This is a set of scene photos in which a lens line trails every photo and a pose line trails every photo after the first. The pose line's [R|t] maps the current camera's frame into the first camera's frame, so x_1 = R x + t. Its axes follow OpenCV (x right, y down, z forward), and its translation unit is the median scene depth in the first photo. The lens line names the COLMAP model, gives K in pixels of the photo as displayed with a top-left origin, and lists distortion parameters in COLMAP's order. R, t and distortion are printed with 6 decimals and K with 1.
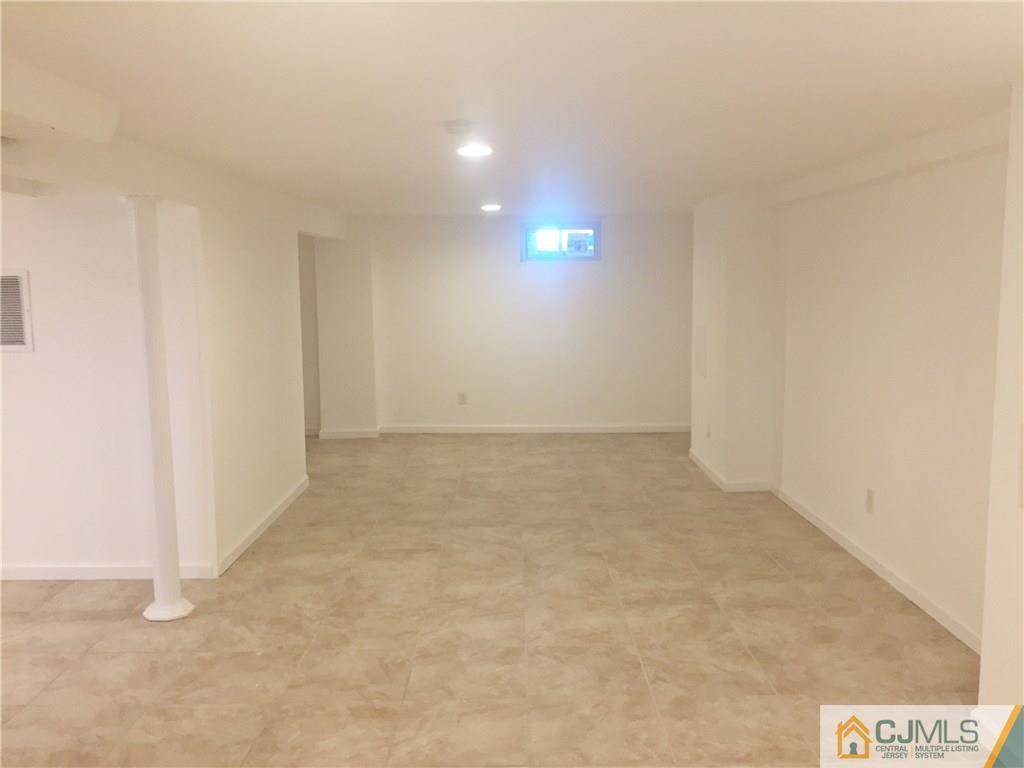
lens RADIAL K [[896.0, 0, 511.6], [0, 896.0, 383.1], [0, 0, 1]] dist [0.032251, 0.005339]
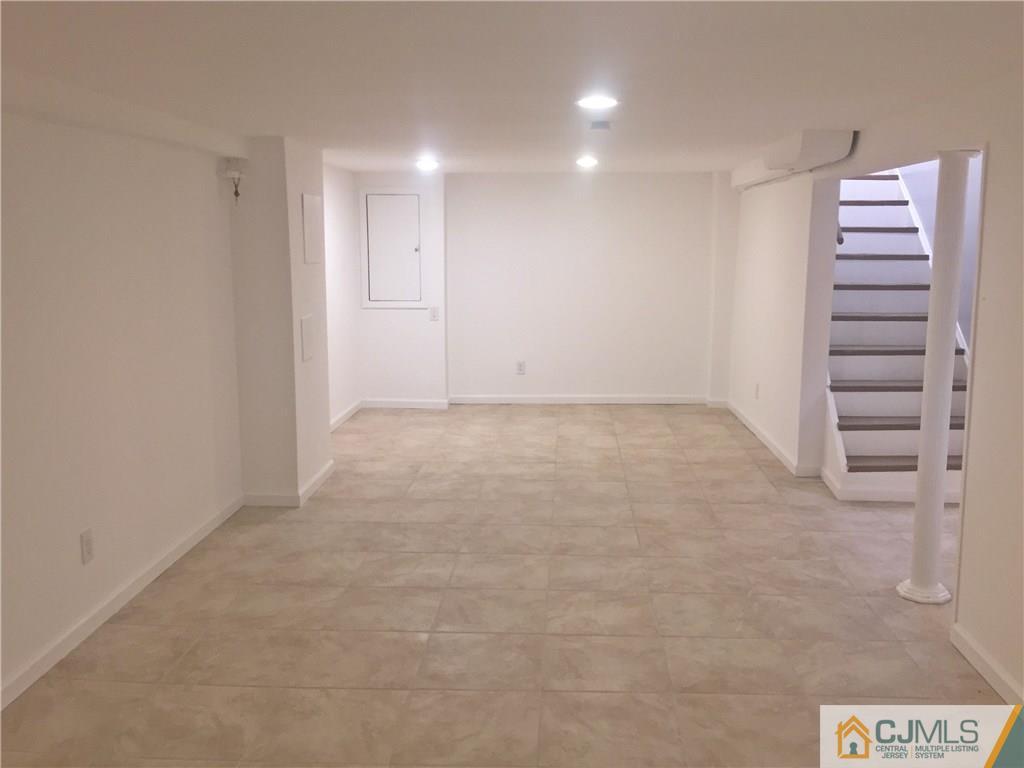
lens RADIAL K [[896.0, 0, 512.1], [0, 896.0, 383.4], [0, 0, 1]] dist [0.032251, 0.005339]
pose [[-0.997783, 0.001871, 0.066526, -0.012738], [0.020301, 0.960520, 0.277468, -0.241987], [-0.063380, 0.278203, -0.958429, 1.966016]]
